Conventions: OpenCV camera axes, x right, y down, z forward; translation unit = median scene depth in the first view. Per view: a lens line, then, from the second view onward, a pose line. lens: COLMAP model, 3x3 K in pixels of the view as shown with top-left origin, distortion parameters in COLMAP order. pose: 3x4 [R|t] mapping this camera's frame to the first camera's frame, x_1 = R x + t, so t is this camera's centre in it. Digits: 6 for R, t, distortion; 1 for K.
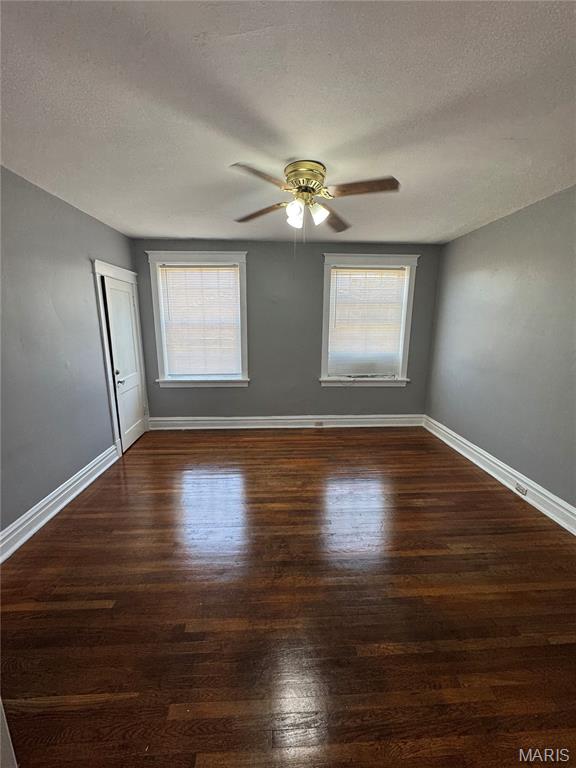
lens RADIAL K [[305.2, 0, 285.2], [0, 305.2, 384.9], [0, 0, 1]] dist [-0.001347, -0.000295]
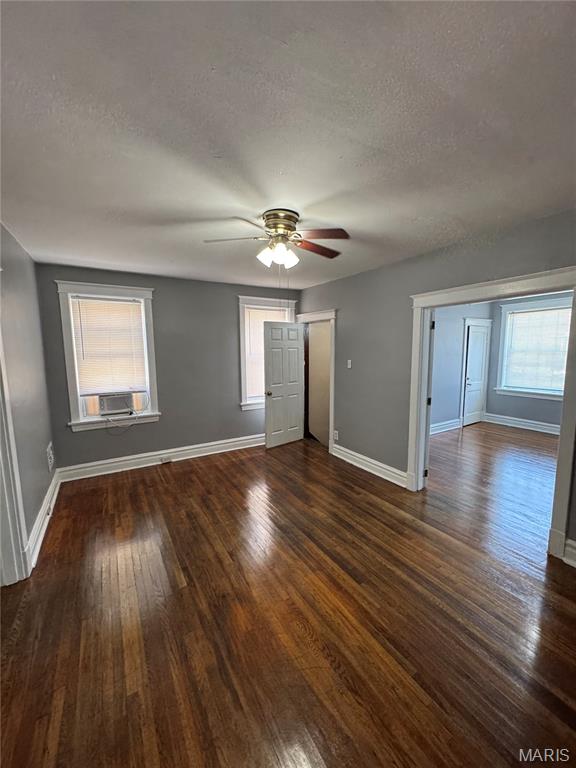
lens RADIAL K [[305.2, 0, 284.3], [0, 305.2, 384.3], [0, 0, 1]] dist [-0.001347, -0.000295]
pose [[0.474660, 0.092809, -0.875262, 0.447901], [-0.167392, 0.985795, 0.013752, 0.132319], [0.864105, 0.139984, 0.483453, -0.697111]]
